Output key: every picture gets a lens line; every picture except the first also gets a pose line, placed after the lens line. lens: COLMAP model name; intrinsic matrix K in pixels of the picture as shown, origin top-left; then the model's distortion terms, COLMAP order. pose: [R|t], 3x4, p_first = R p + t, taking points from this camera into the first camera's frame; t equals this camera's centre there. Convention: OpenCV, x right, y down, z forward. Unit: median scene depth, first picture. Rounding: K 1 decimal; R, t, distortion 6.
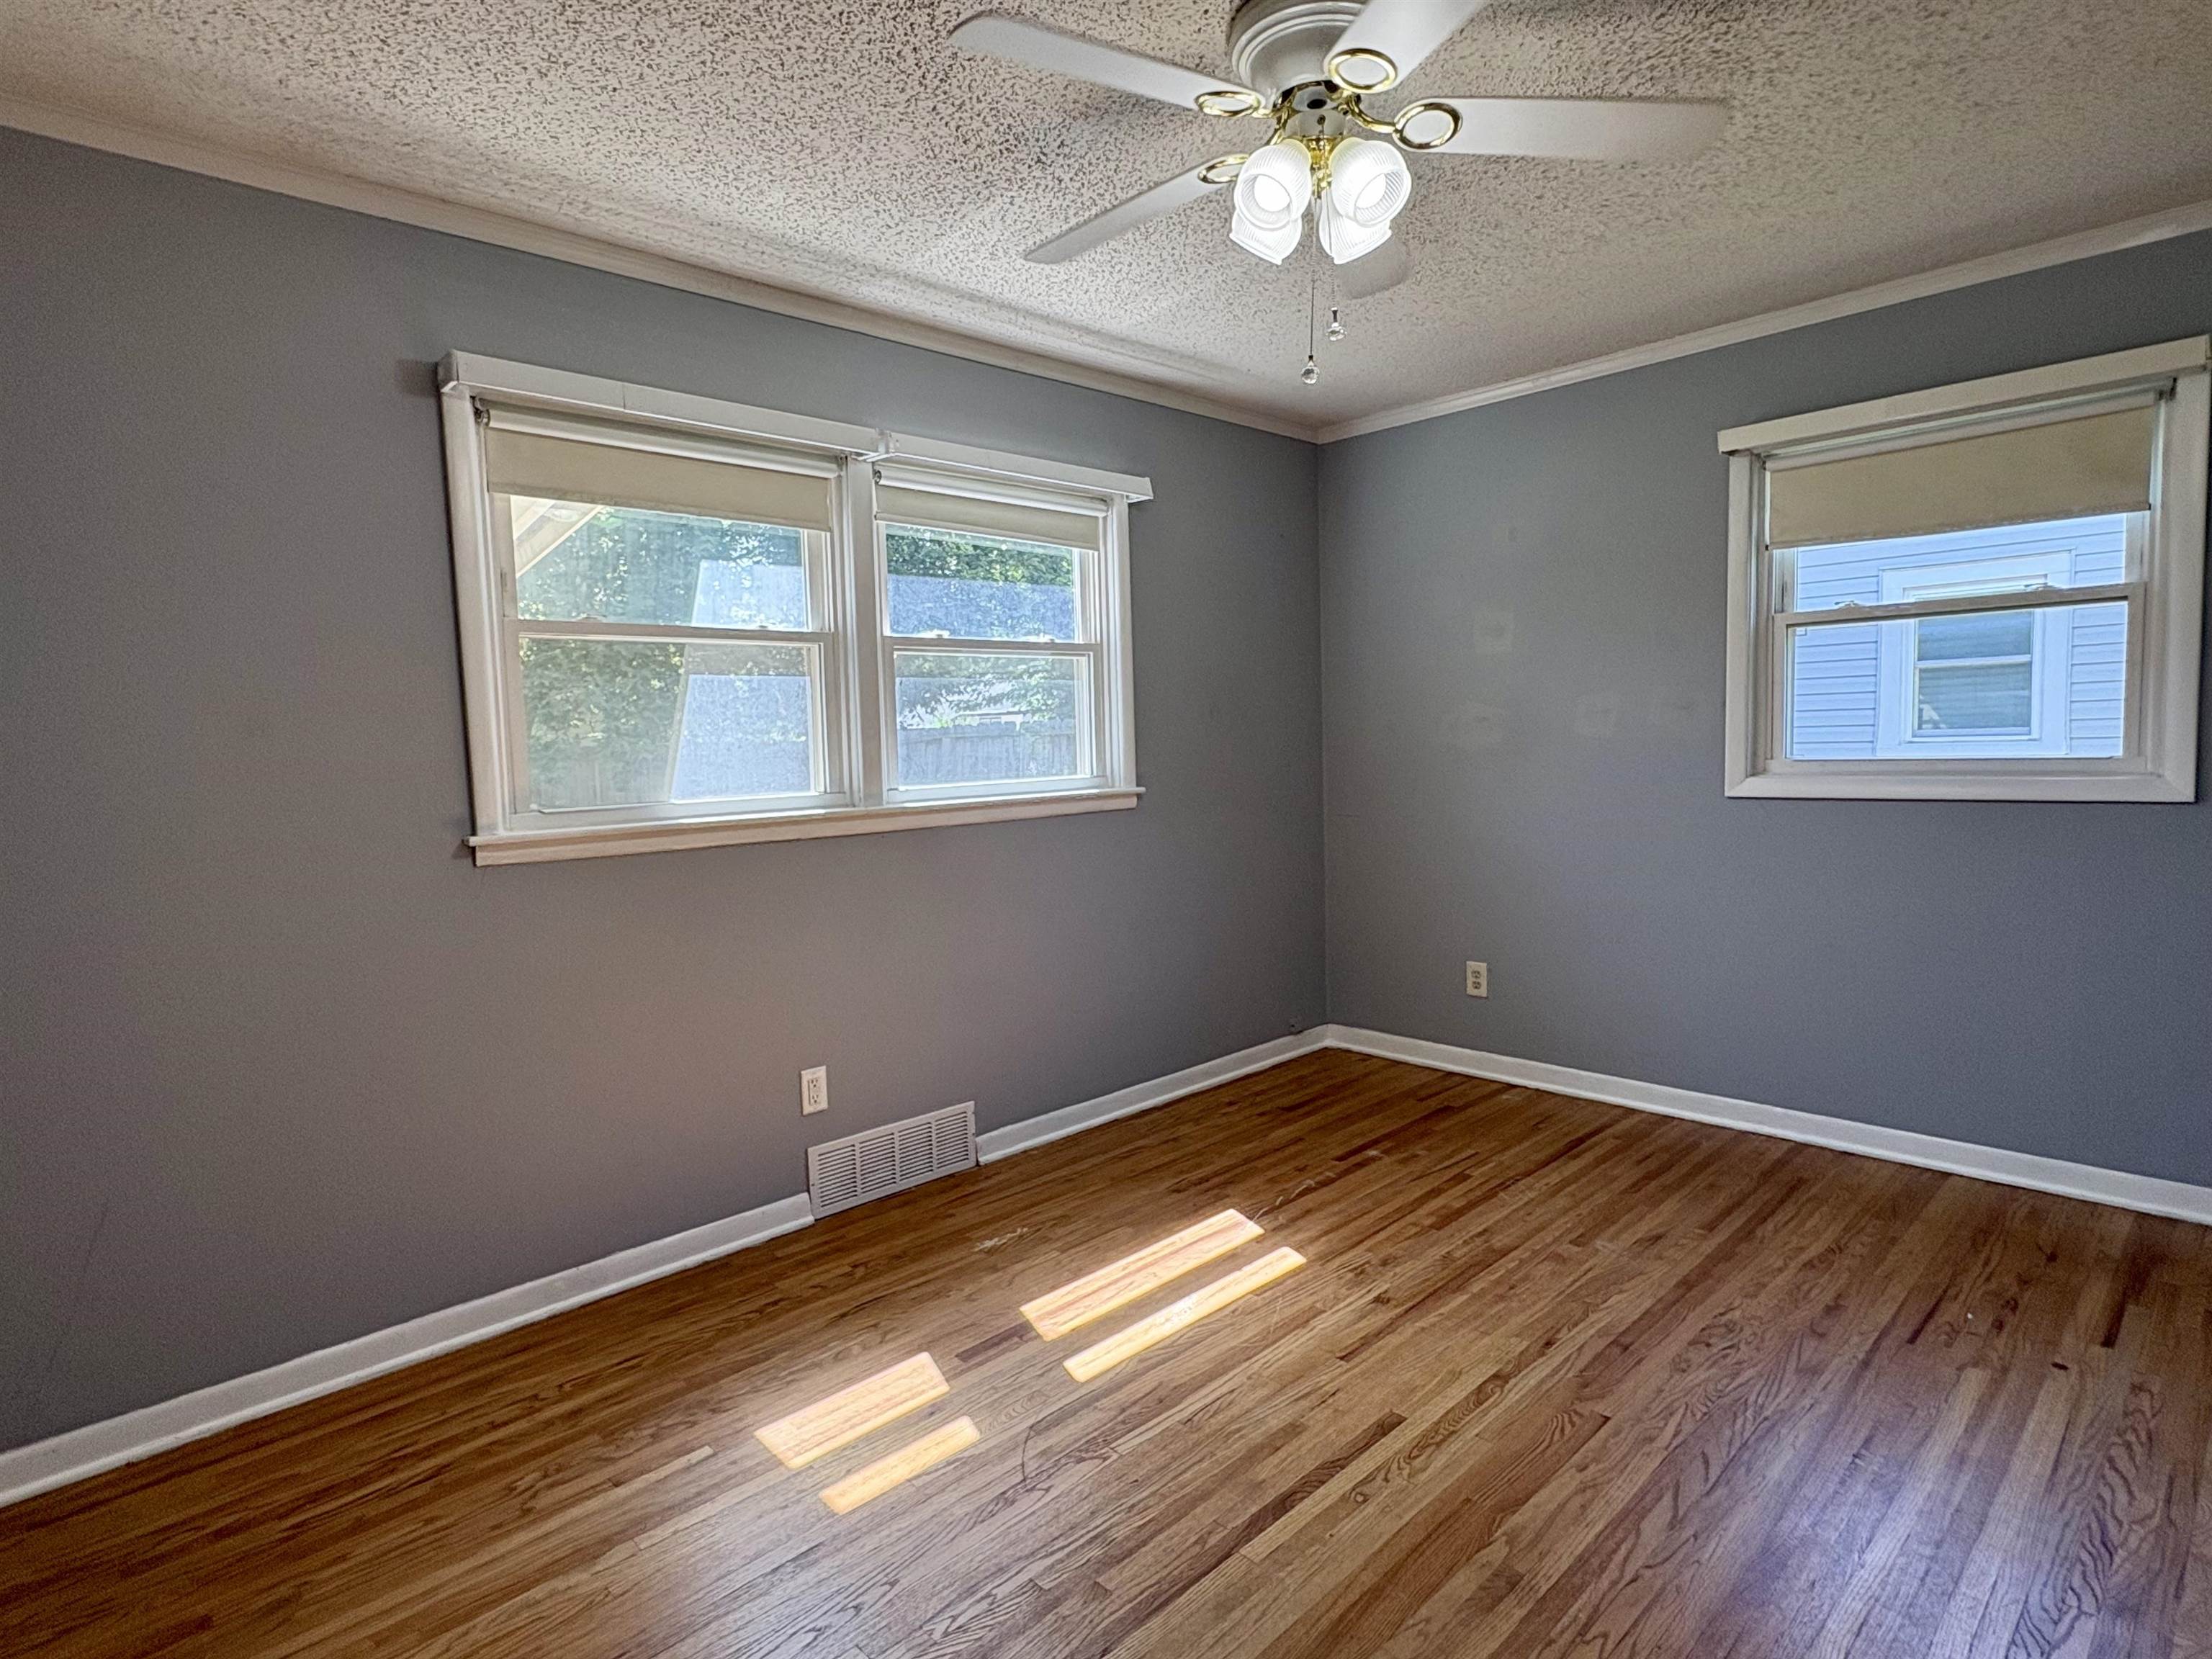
lens RADIAL K [[1171.7, 0, 1100.6], [0, 1171.7, 830.9], [0, 0, 1]] dist [0.000603, -0.000885]
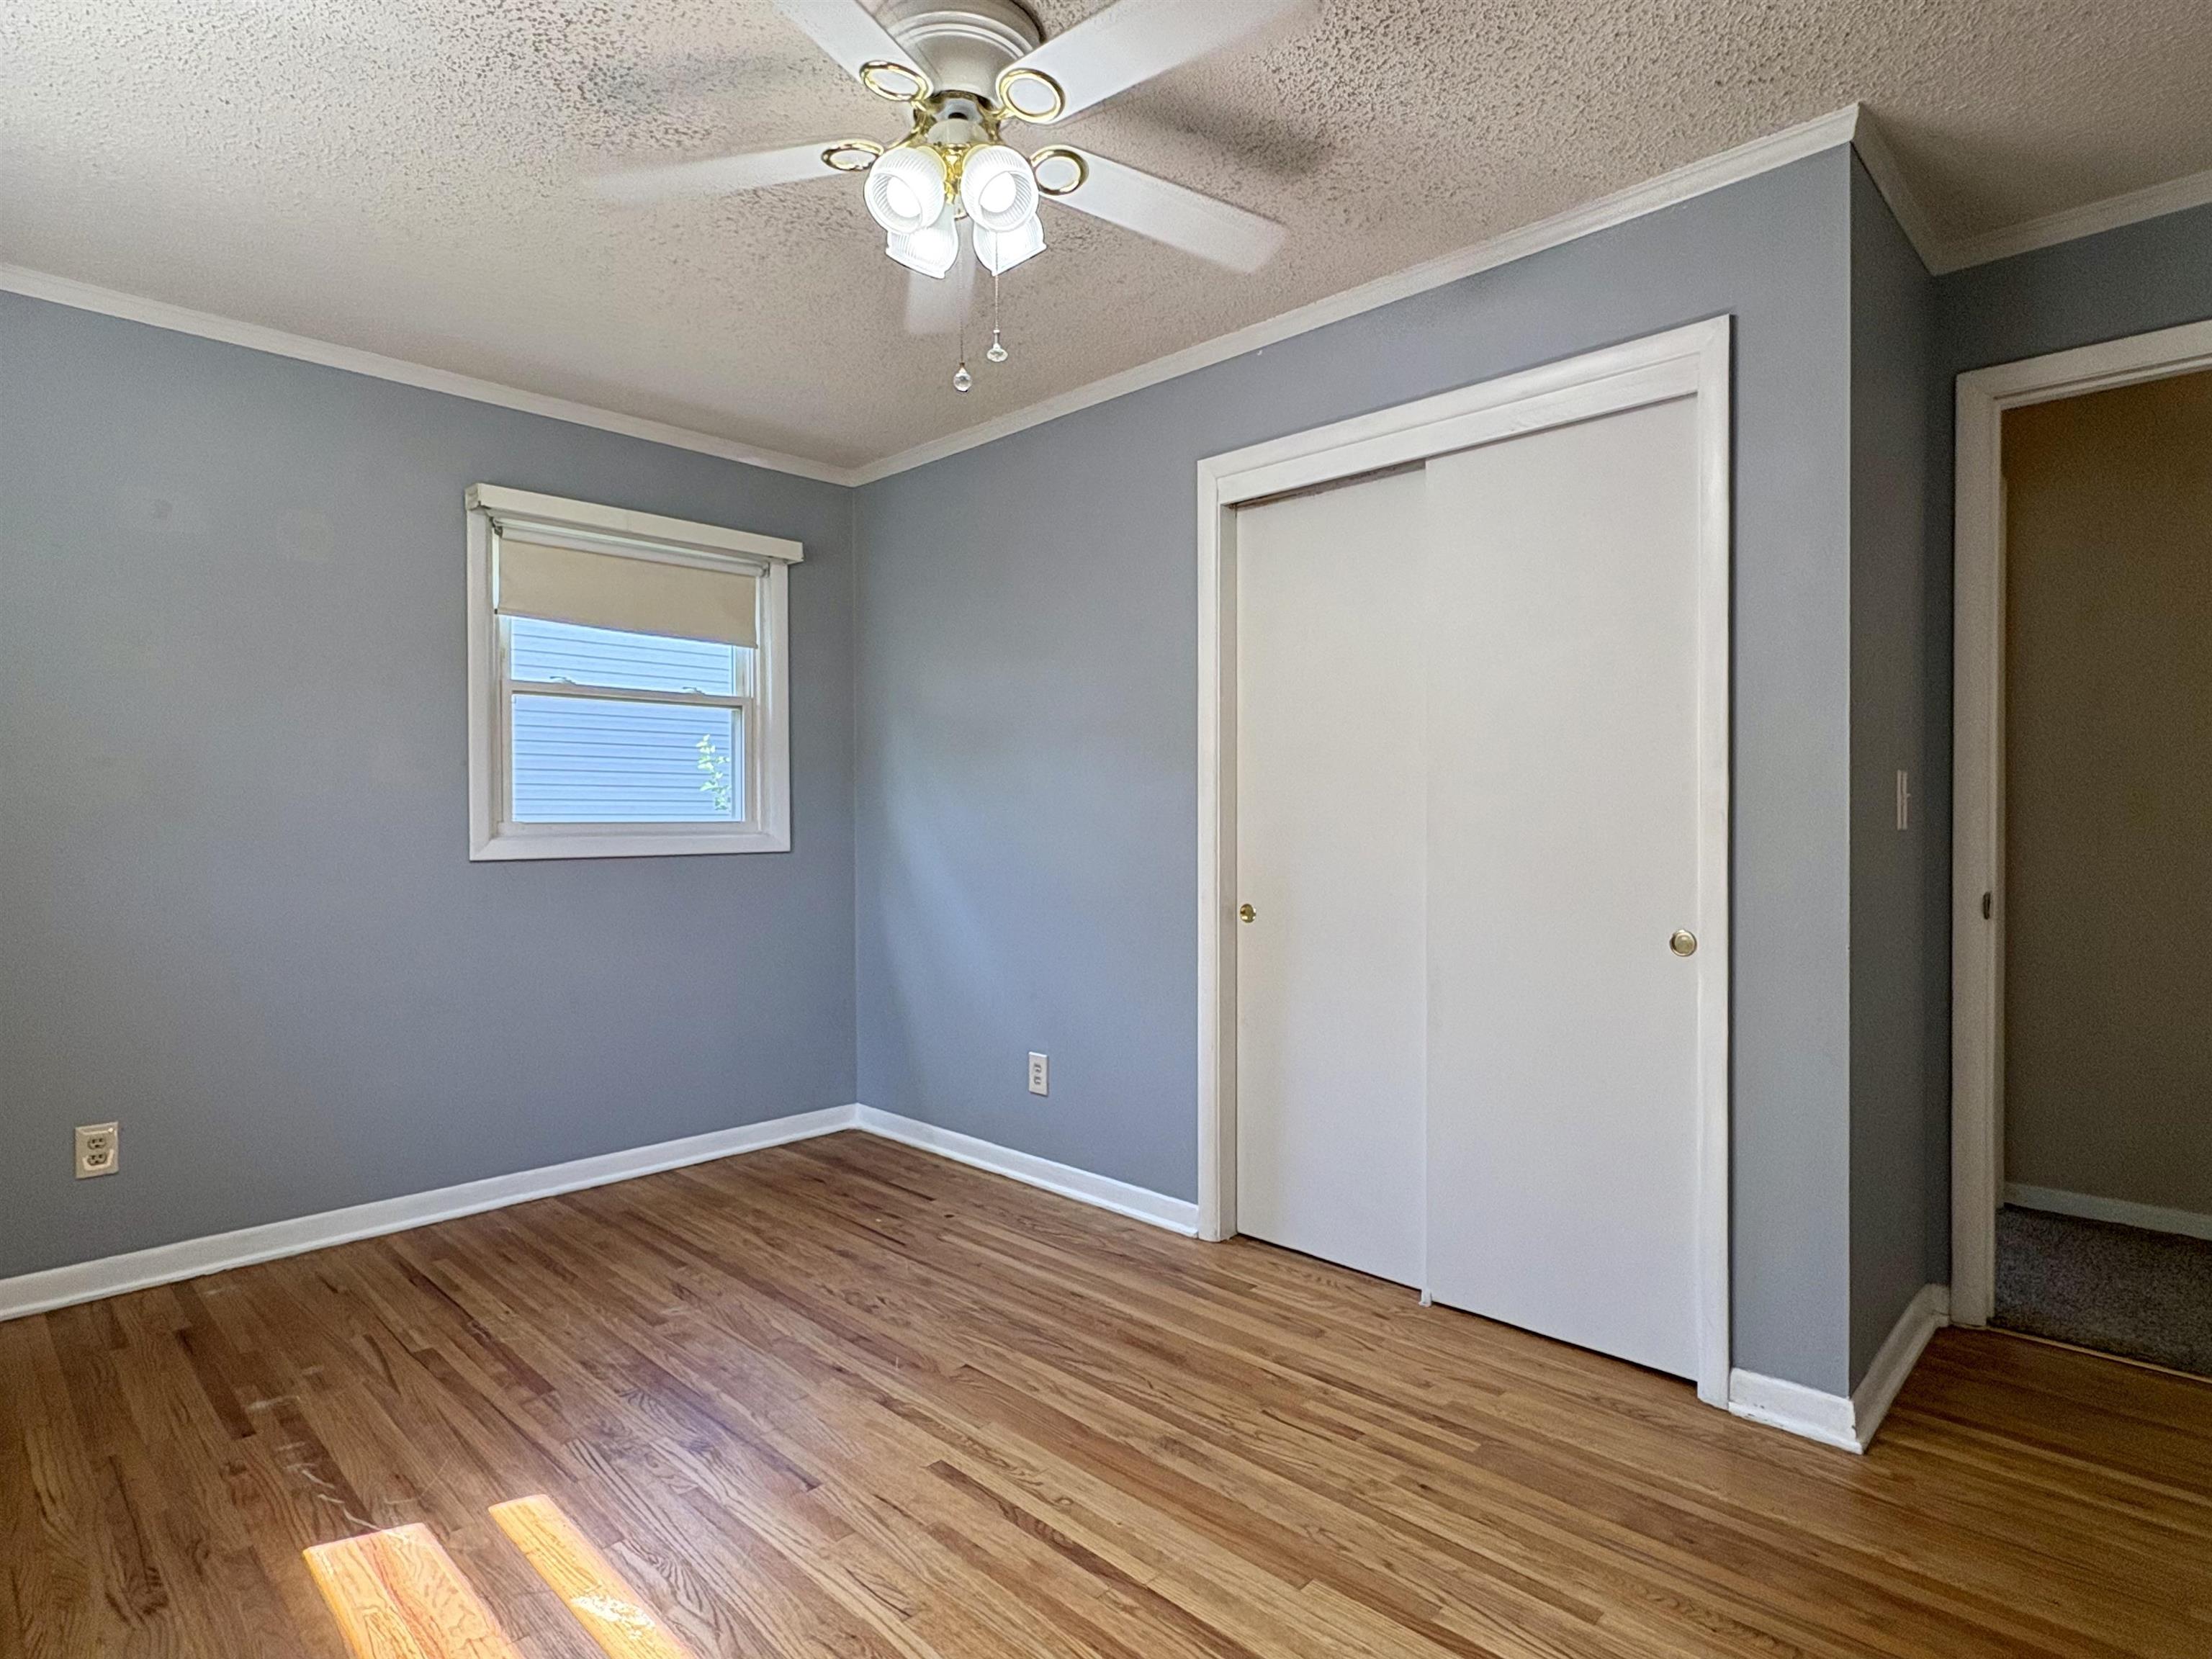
lens RADIAL K [[1171.7, 0, 1100.6], [0, 1171.7, 830.9], [0, 0, 1]] dist [0.000603, -0.000885]
pose [[-0.033351, 0.021628, 0.999210, -0.502418], [0.088239, 0.995925, -0.018612, 0.011527], [-0.995541, 0.087548, -0.035123, 0.603403]]
